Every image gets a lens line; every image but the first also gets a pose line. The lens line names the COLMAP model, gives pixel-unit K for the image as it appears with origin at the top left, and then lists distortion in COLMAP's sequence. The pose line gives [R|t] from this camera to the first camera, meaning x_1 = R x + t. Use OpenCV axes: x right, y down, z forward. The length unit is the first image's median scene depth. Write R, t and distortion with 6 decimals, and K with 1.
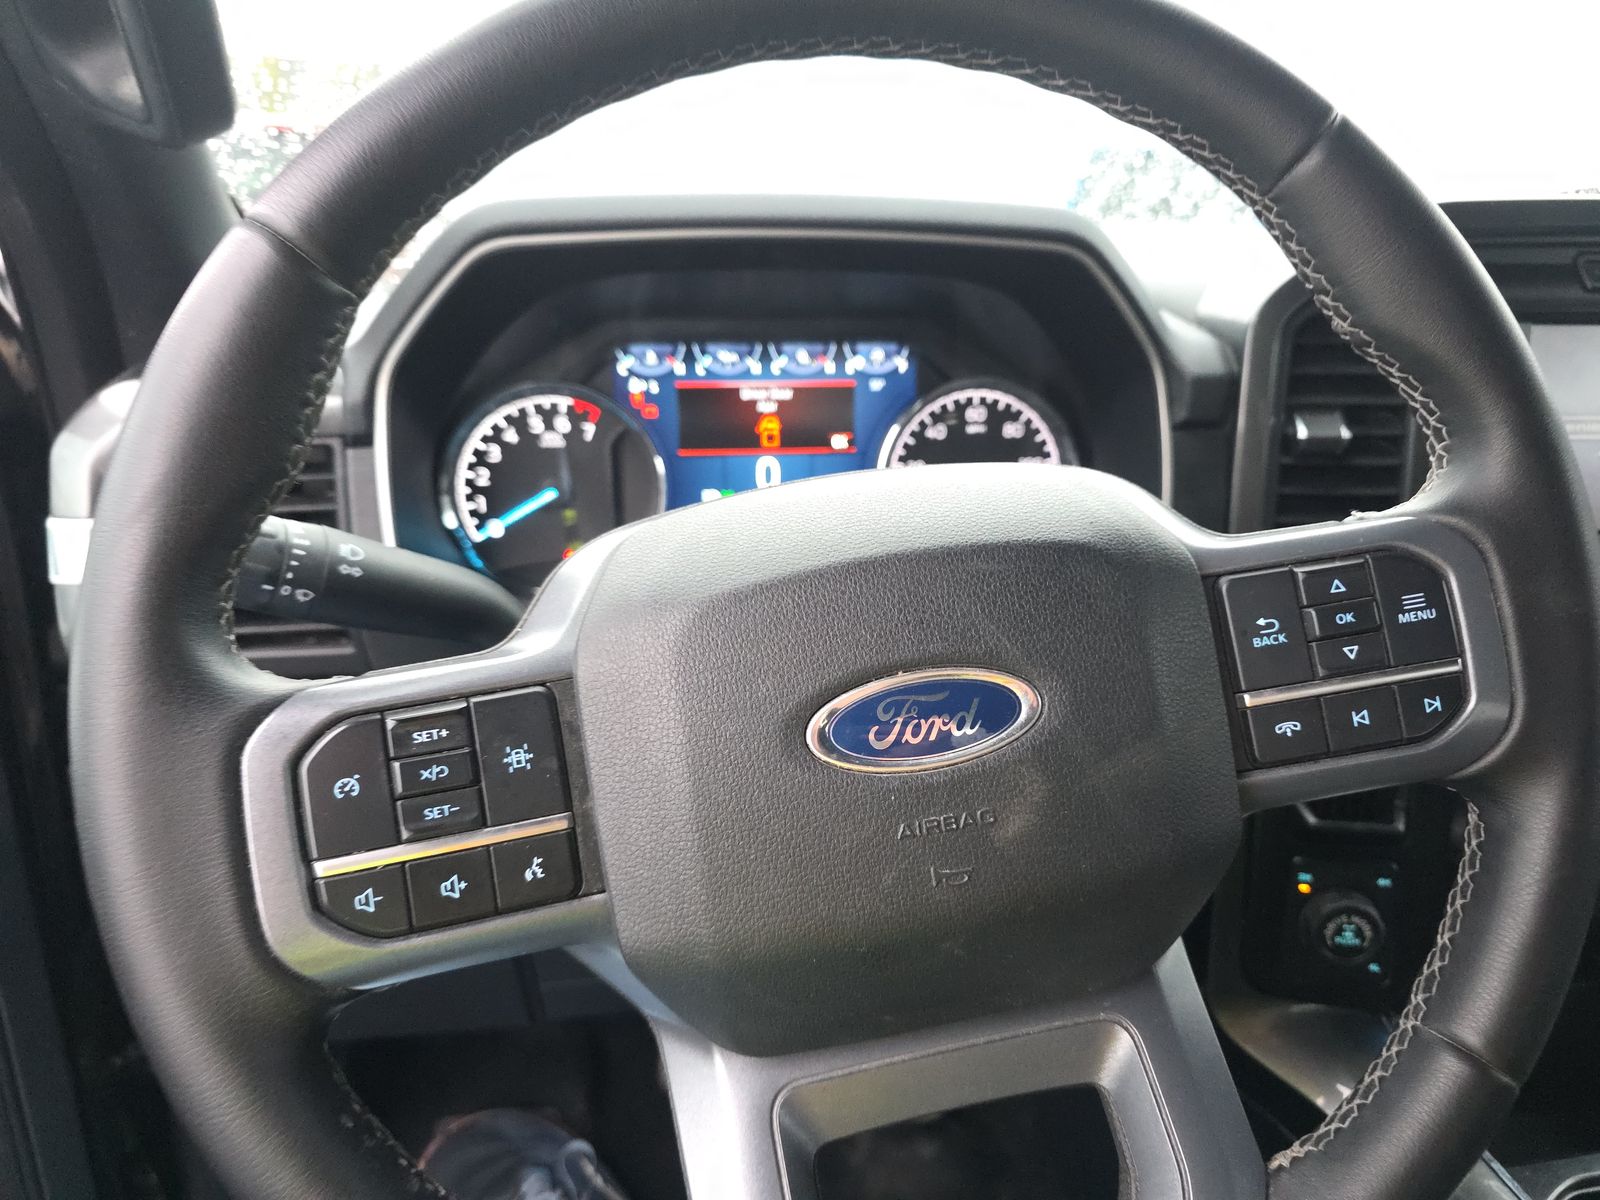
lens RADIAL K [[1094.8, 0, 820.8], [0, 1094.8, 604.6], [0, 0, 1]] dist [0.057544, -0.103965]
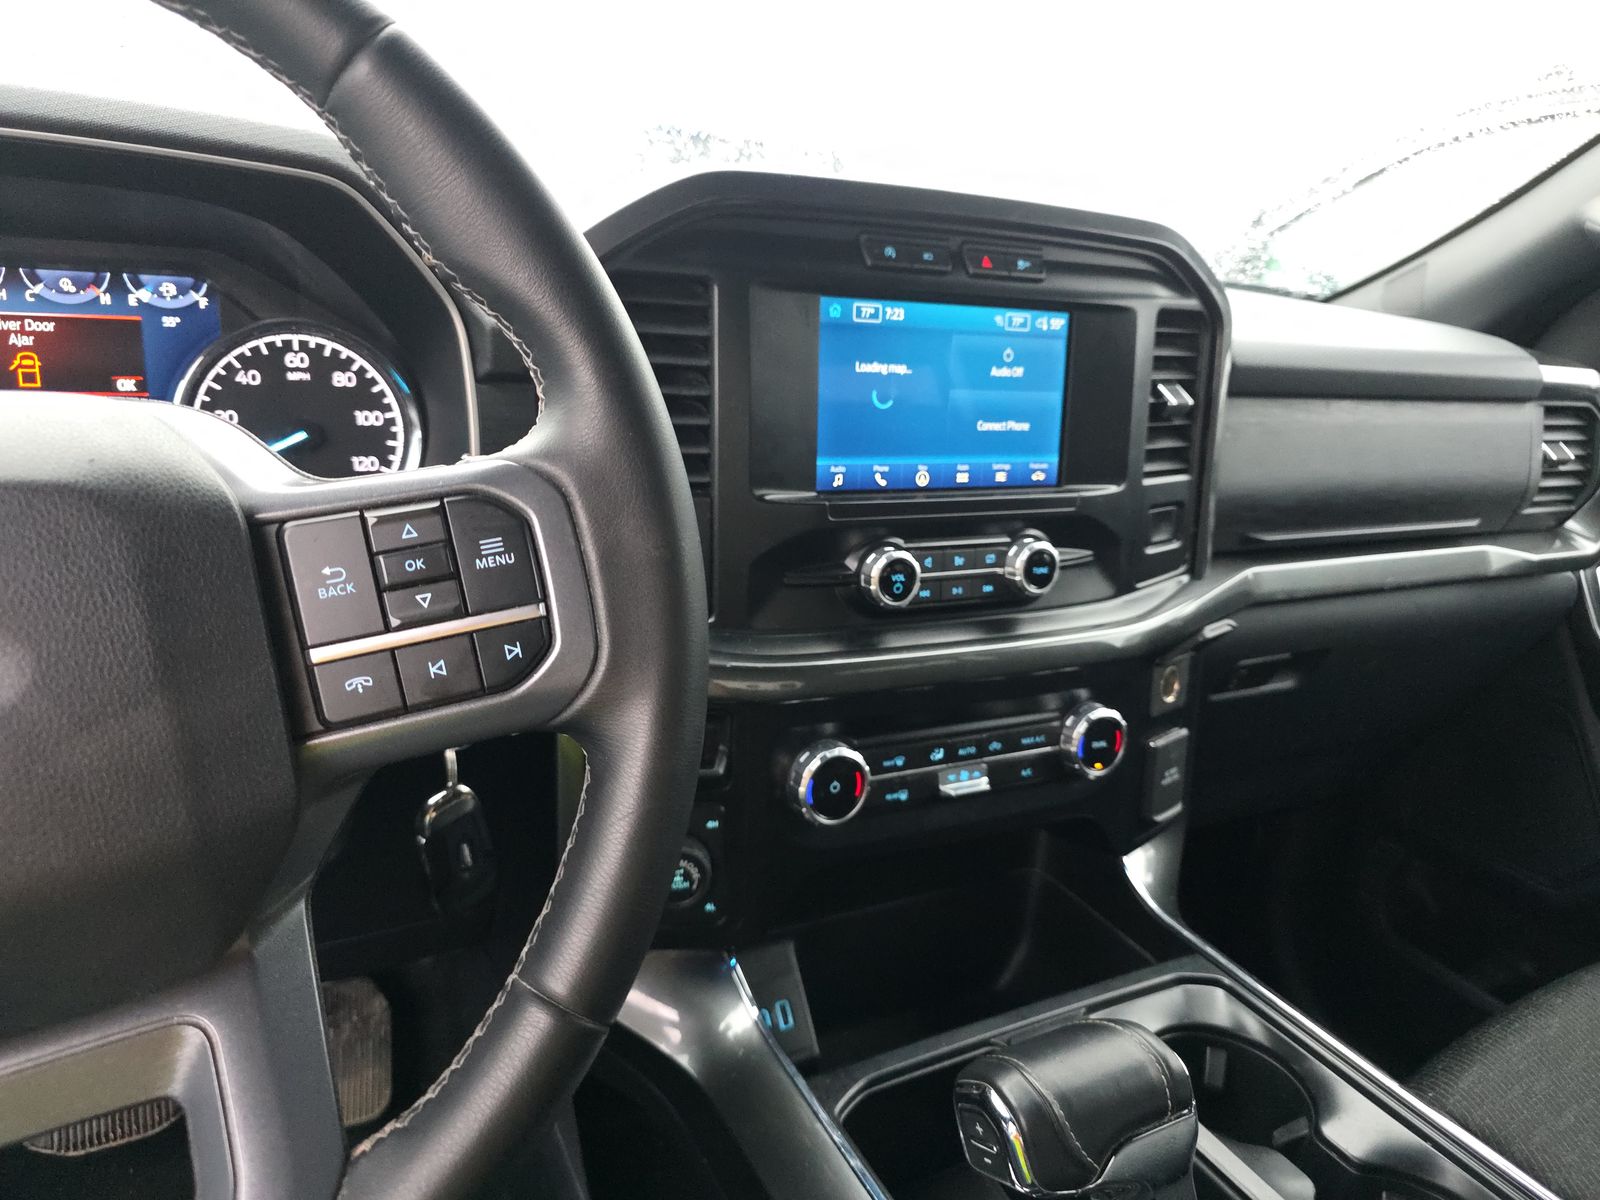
lens RADIAL K [[1085.1, 0, 800.0], [0, 1085.1, 600.0], [0, 0, 1]] dist [0.063149, -0.069565]
pose [[0.945087, -0.032400, 0.325209, 0.246430], [0.025566, 0.999354, 0.025267, 0.013993], [-0.325817, -0.015565, 0.945305, 0.000781]]
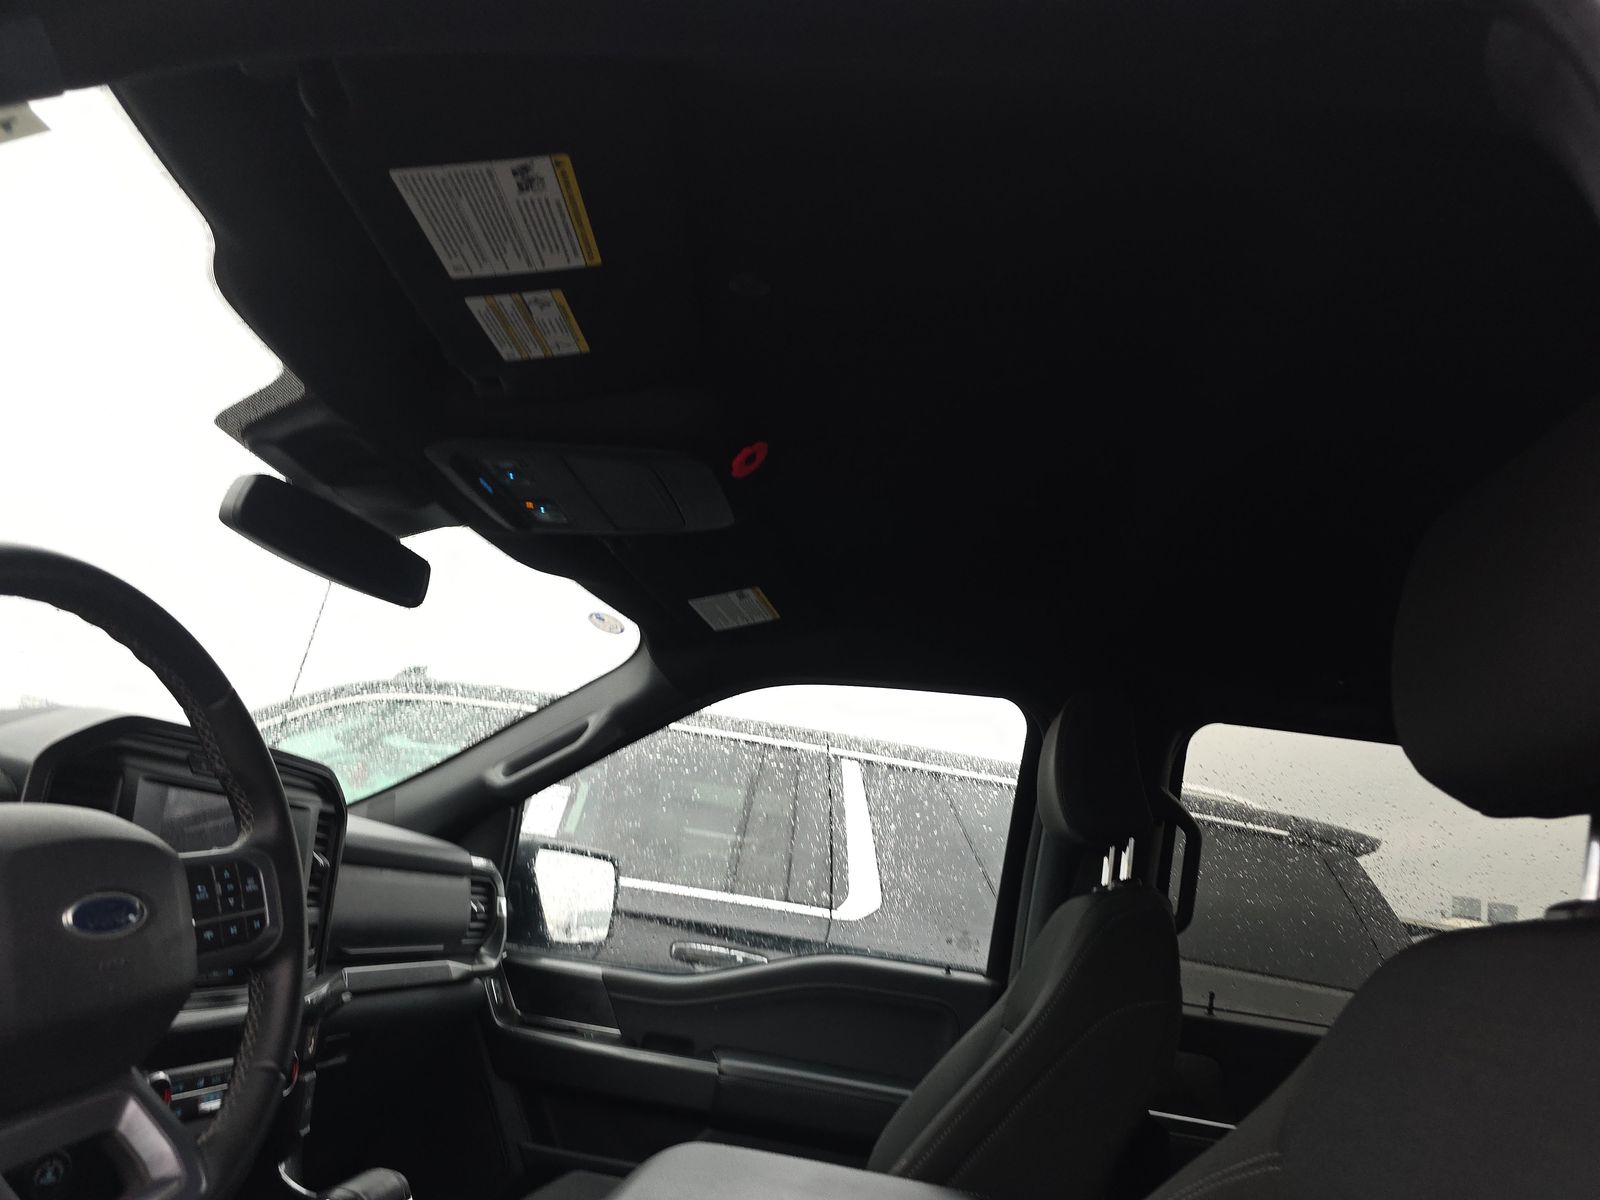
lens RADIAL K [[1078.3, 0, 840.8], [0, 1078.3, 622.9], [0, 0, 1]] dist [0.060257, -0.052809]
pose [[0.229406, 0.284512, 0.930820, -0.795584], [0.141017, 0.936519, -0.321009, 0.213186], [-0.963061, 0.204903, 0.174722, -0.396643]]
